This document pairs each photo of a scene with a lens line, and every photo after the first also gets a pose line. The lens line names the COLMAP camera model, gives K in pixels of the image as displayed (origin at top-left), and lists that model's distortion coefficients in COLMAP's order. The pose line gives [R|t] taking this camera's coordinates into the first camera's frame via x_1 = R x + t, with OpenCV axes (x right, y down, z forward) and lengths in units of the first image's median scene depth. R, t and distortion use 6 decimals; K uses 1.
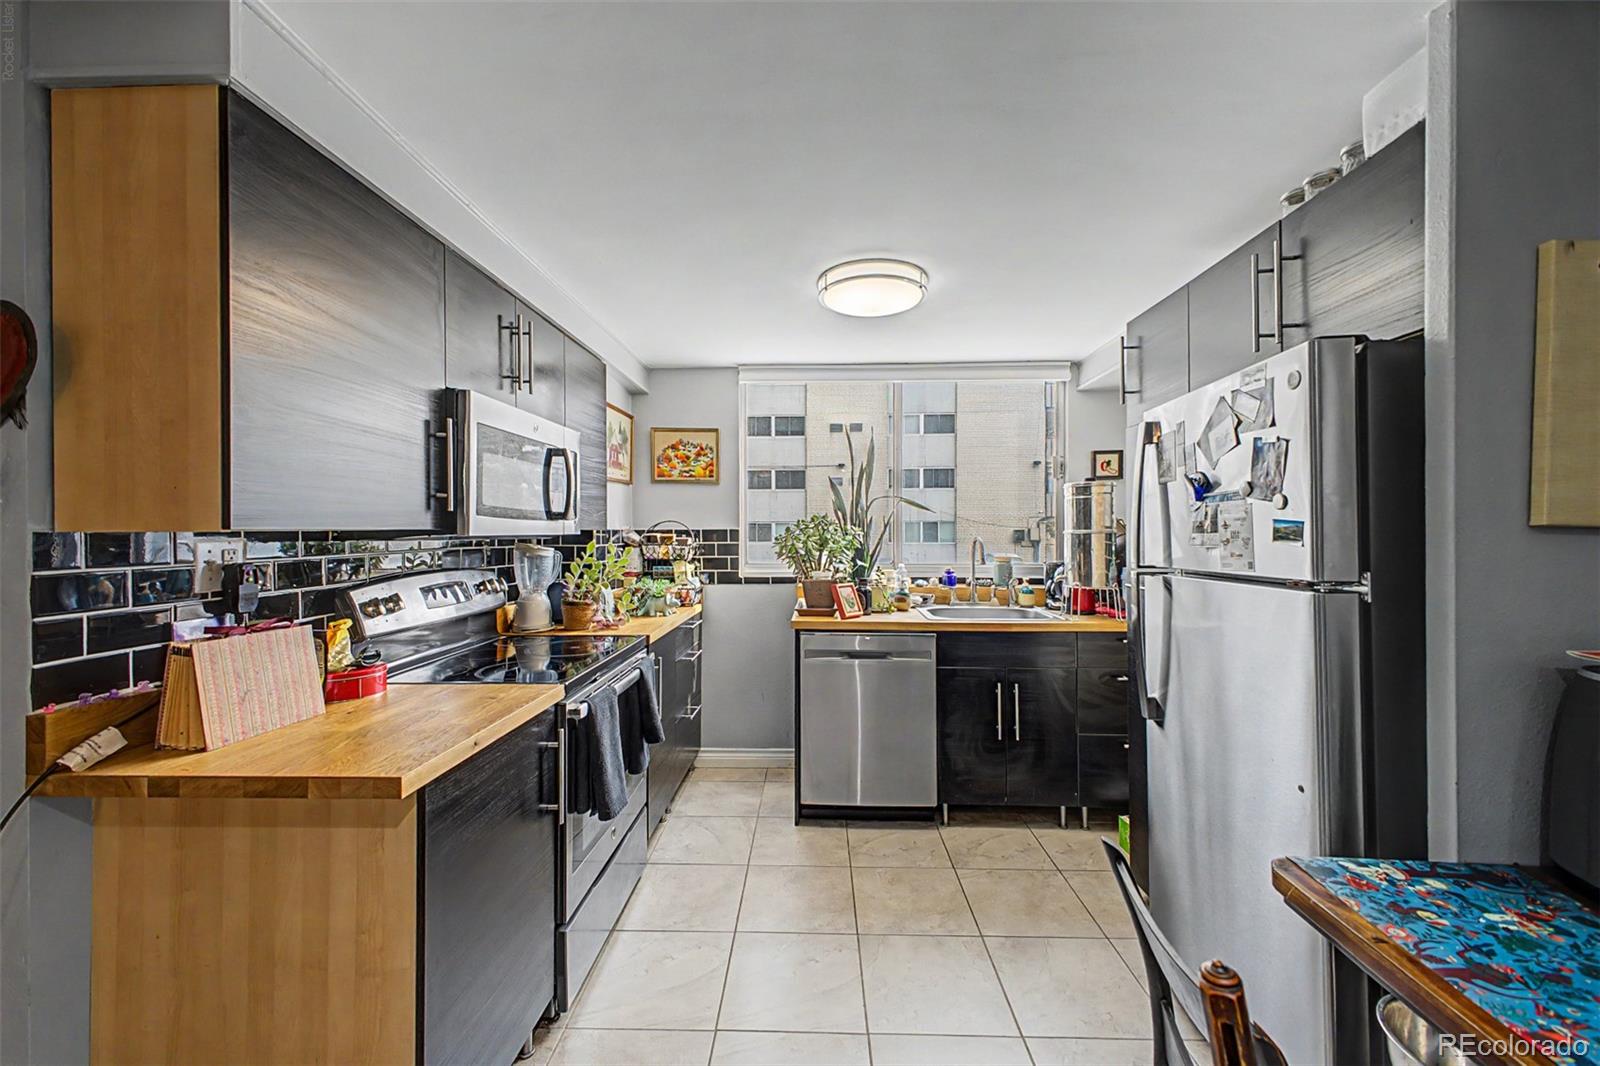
lens RADIAL K [[634.8, 0, 792.2], [0, 634.8, 532.1], [0, 0, 1]] dist [0.030261, -0.009034]
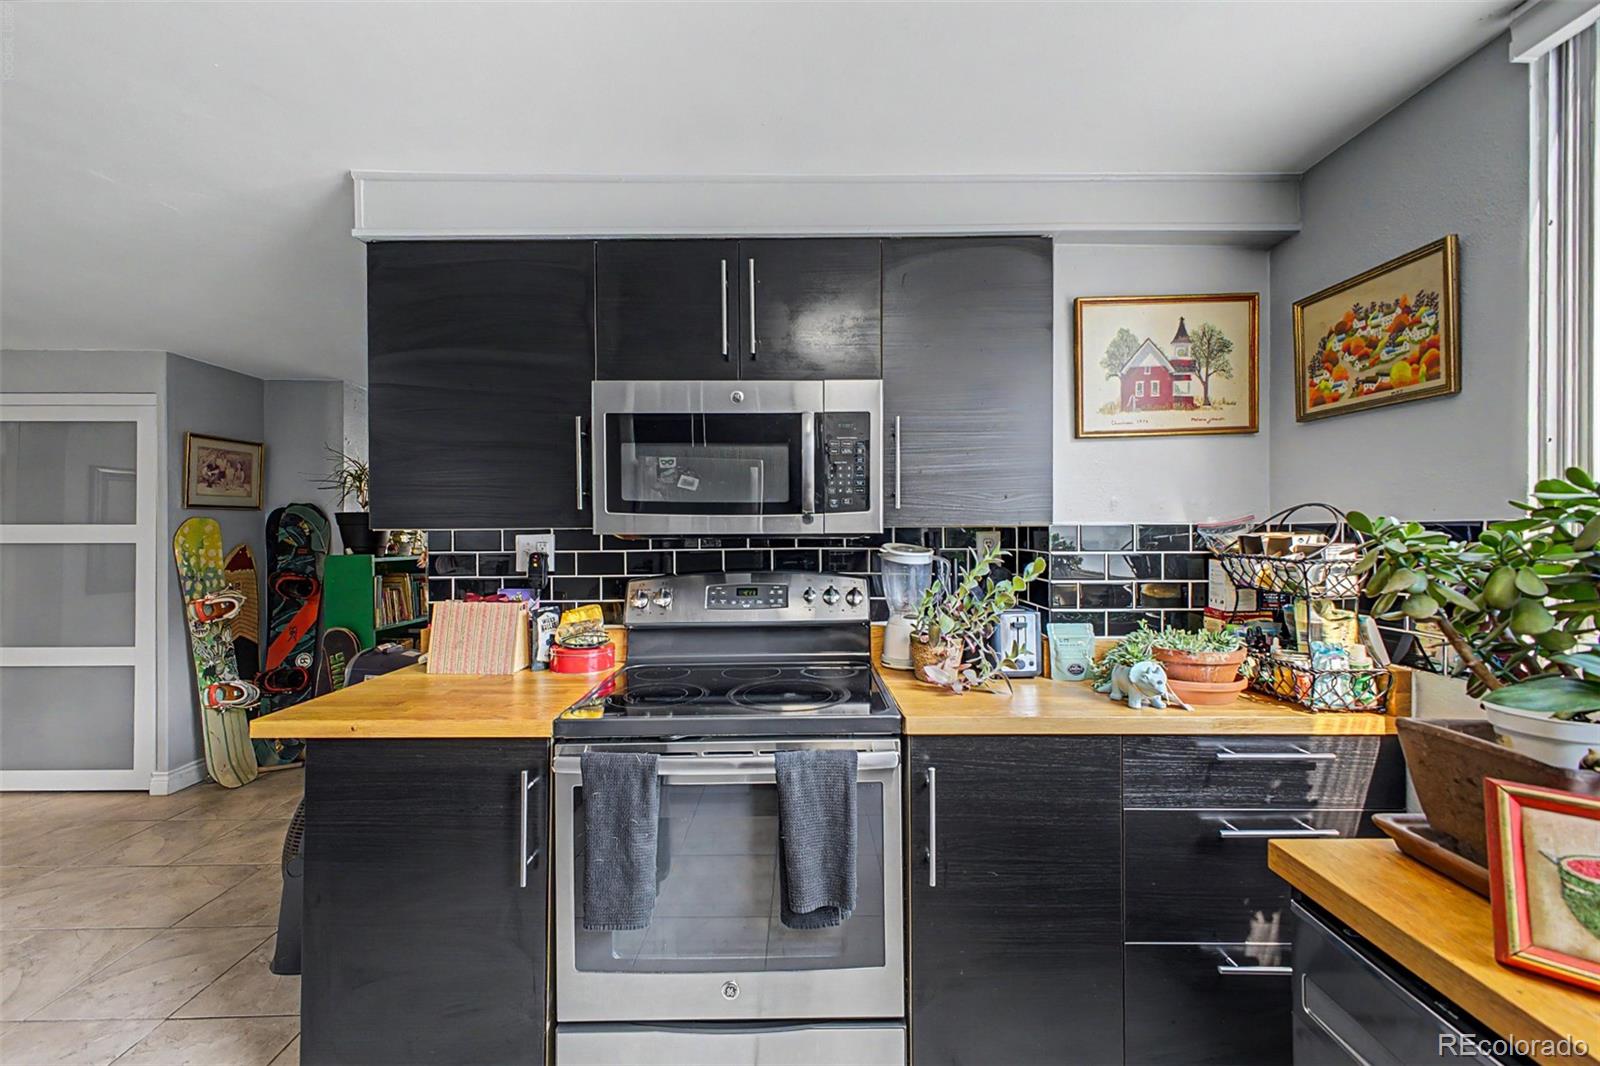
lens RADIAL K [[634.8, 0, 792.2], [0, 634.8, 532.1], [0, 0, 1]] dist [0.030261, -0.009034]
pose [[0.041276, 0.004739, -0.999137, 0.292380], [0.002689, 0.999985, 0.004854, -0.001201], [0.999144, -0.002887, 0.041262, 0.774421]]
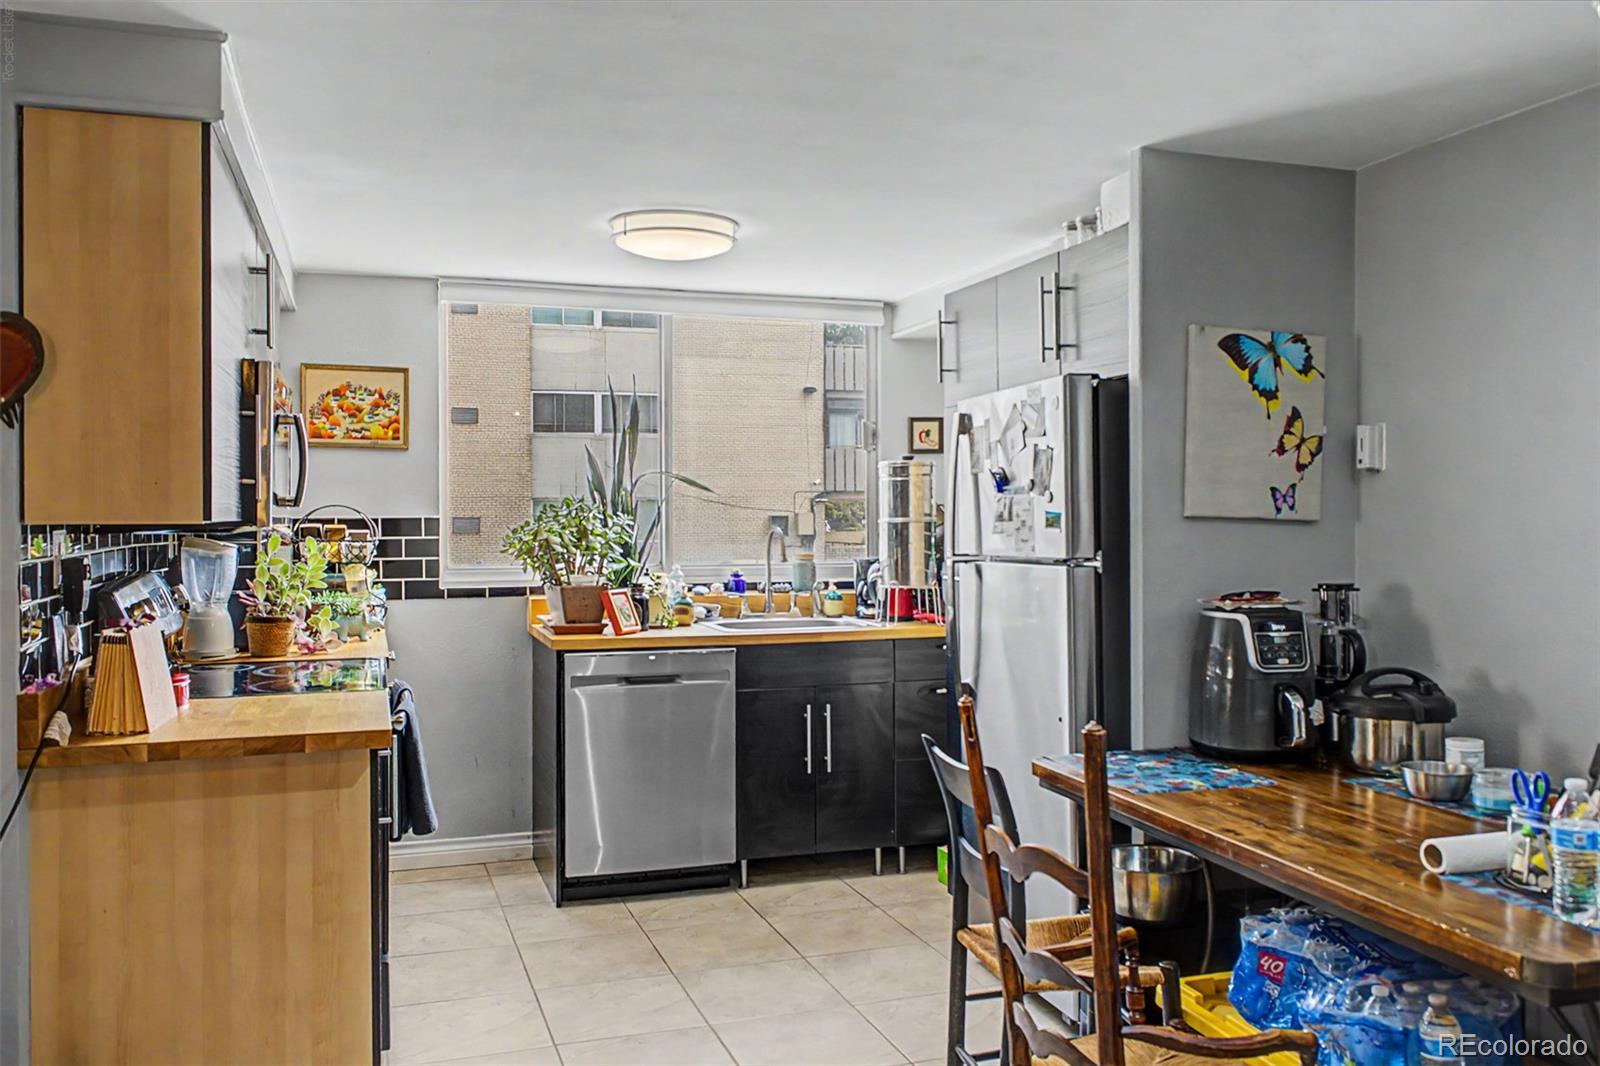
lens RADIAL K [[1329.7, 0, 800.0], [0, 1329.7, 533.0], [0, 0, 1]] dist [-0.003420, -0.001378]
pose [[0.934485, -0.005371, 0.355961, -0.288717], [0.002073, 0.999951, 0.009647, -0.001312], [-0.355996, -0.008277, 0.934451, -0.582739]]
